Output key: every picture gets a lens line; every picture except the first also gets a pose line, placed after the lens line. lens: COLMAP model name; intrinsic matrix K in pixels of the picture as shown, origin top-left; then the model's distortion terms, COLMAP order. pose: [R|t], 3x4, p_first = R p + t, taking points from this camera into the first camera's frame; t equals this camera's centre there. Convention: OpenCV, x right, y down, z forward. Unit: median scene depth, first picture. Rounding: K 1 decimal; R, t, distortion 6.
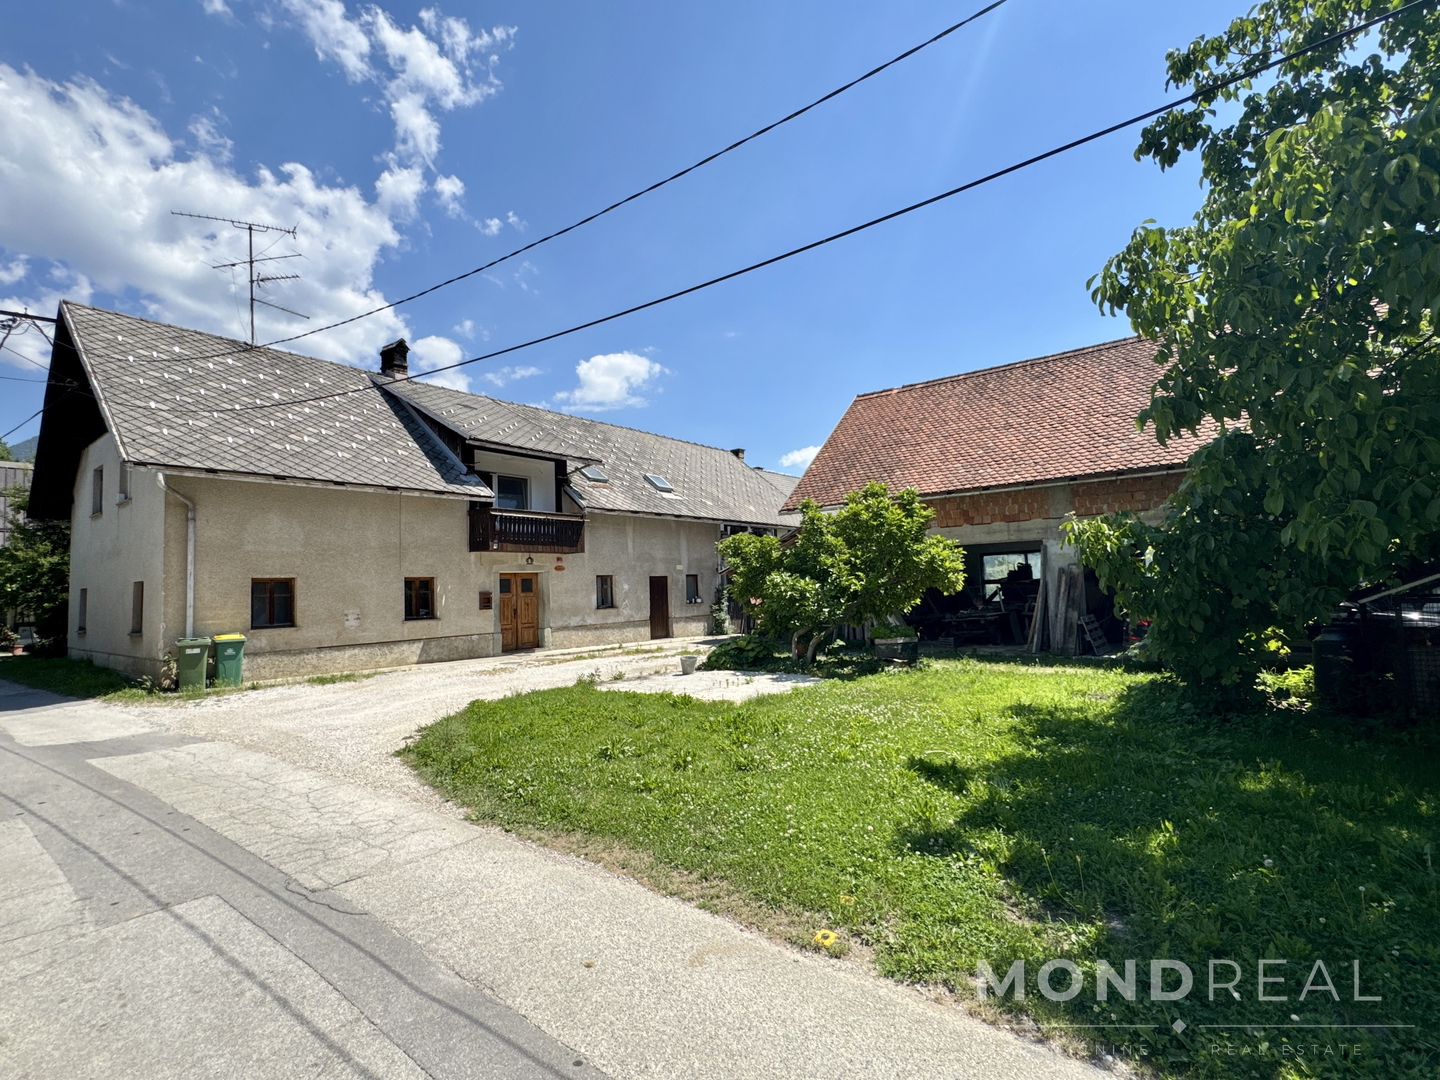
lens RADIAL K [[673.1, 0, 718.0], [0, 673.1, 540.9], [0, 0, 1]] dist [-0.012861, -0.000750]
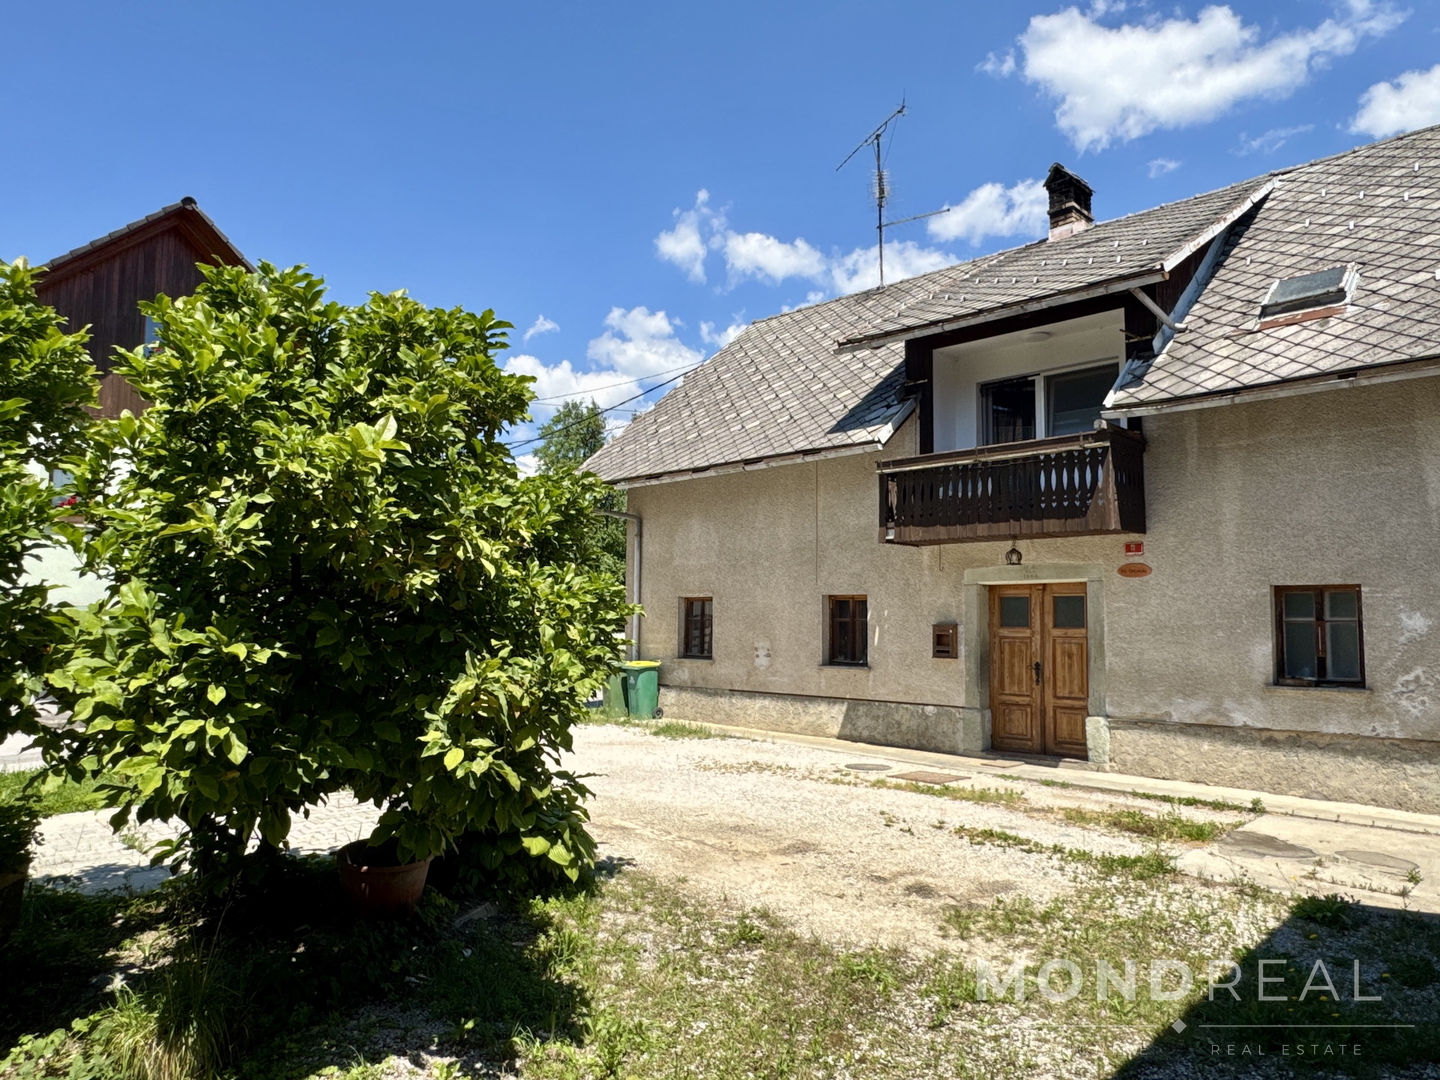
lens RADIAL K [[960.5, 0, 719.5], [0, 960.5, 543.5], [0, 0, 1]] dist [-0.011461, -0.005862]
pose [[-0.107791, -0.040676, -0.993341, 0.385077], [0.071300, 0.996273, -0.048533, 0.037891], [0.991614, -0.076056, -0.104489, 0.891525]]
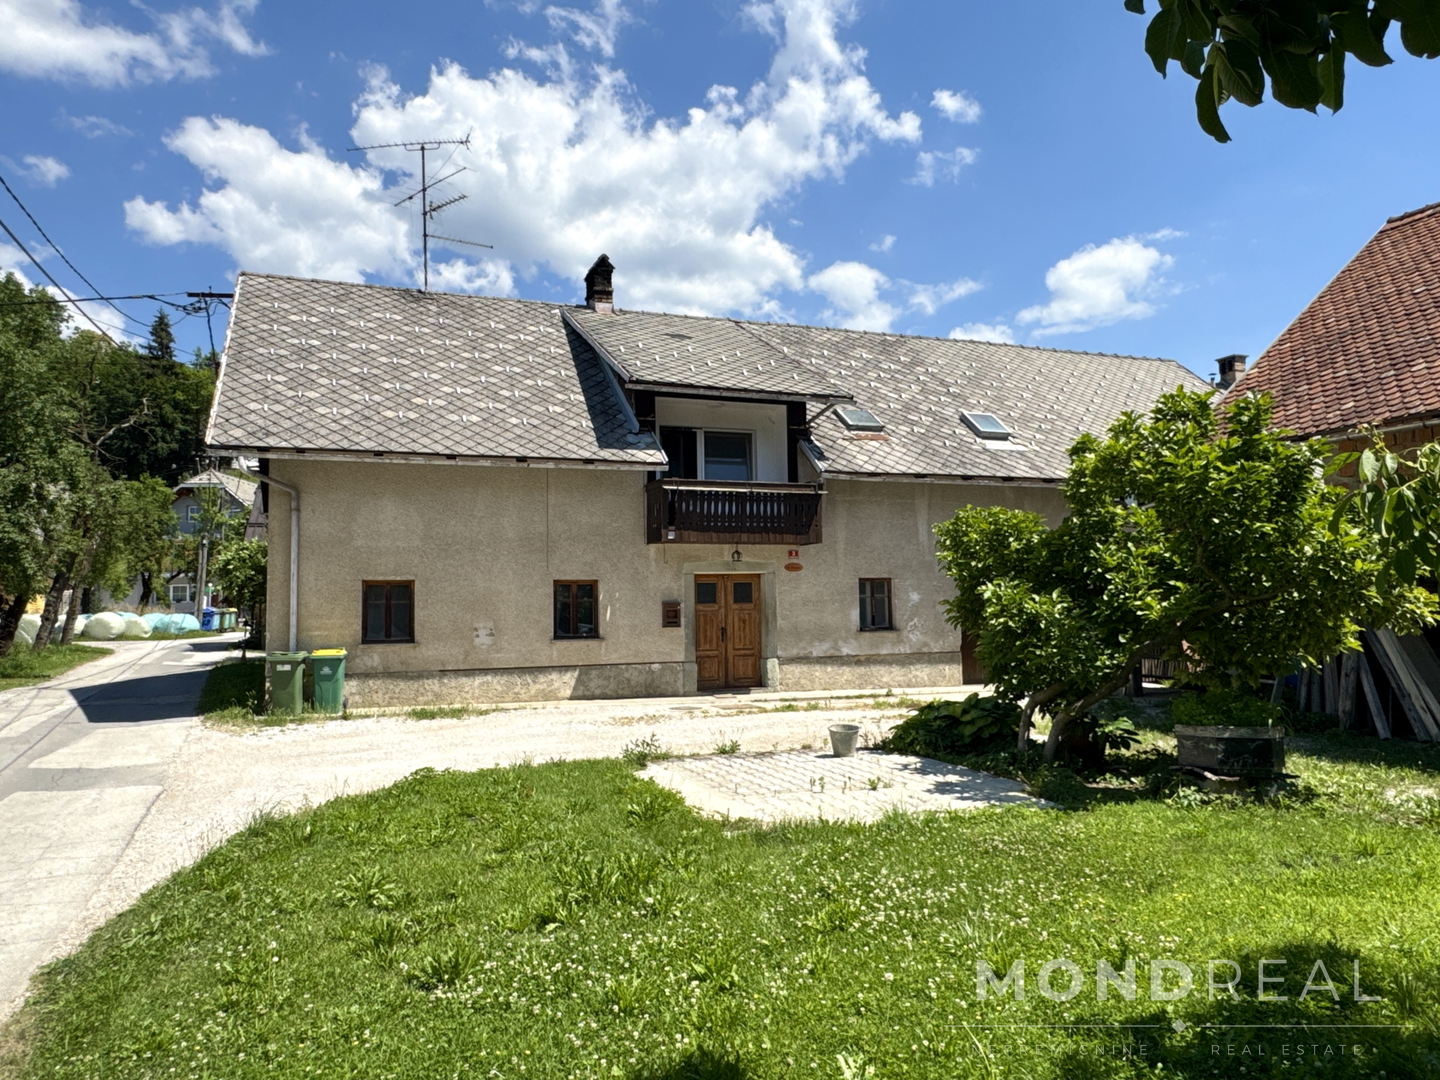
lens RADIAL K [[960.5, 0, 702.4], [0, 960.5, 545.0], [0, 0, 1]] dist [-0.011461, -0.005862]
pose [[0.850482, -0.010376, -0.525902, 0.195806], [0.021432, 0.999659, 0.014938, 0.003456], [0.525568, -0.023976, 0.850414, 0.176287]]
